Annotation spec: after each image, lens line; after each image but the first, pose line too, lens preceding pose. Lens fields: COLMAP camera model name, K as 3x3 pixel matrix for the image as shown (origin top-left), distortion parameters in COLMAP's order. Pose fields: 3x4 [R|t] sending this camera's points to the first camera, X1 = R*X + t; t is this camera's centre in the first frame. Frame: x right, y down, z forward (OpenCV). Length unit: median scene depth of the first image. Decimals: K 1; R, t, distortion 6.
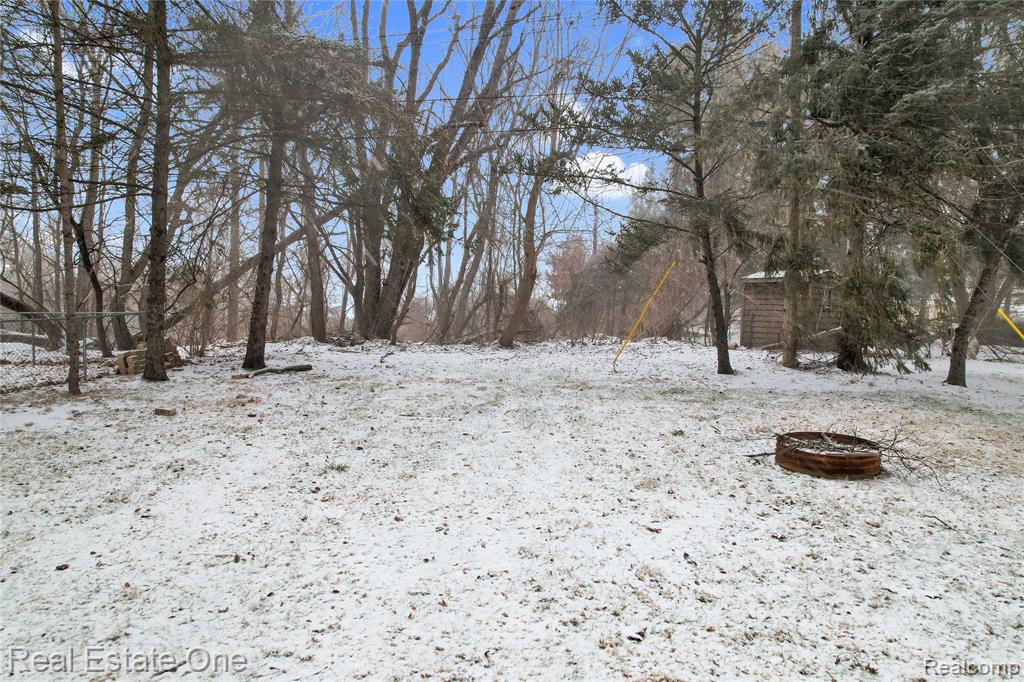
lens RADIAL K [[671.4, 0, 513.0], [0, 671.4, 340.3], [0, 0, 1]] dist [-0.051513, 0.034933]
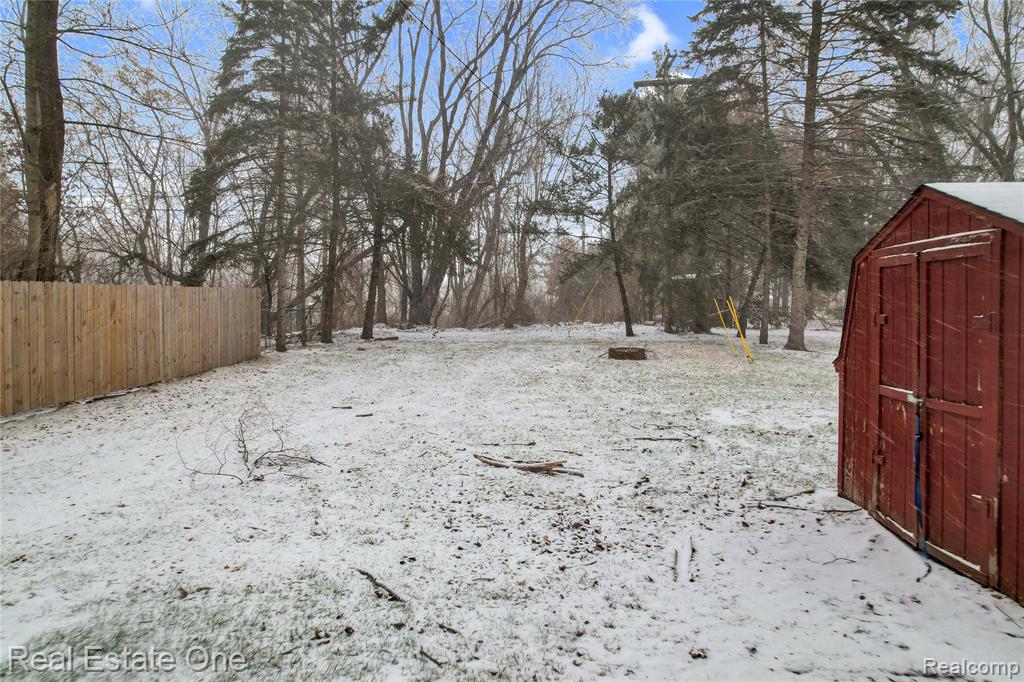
lens RADIAL K [[671.4, 0, 510.8], [0, 671.4, 338.2], [0, 0, 1]] dist [-0.051513, 0.034933]
pose [[0.999771, -0.019023, -0.009840, 0.008120], [0.019063, 0.999810, 0.003985, 0.024680], [0.009762, -0.004172, 0.999944, -0.486811]]
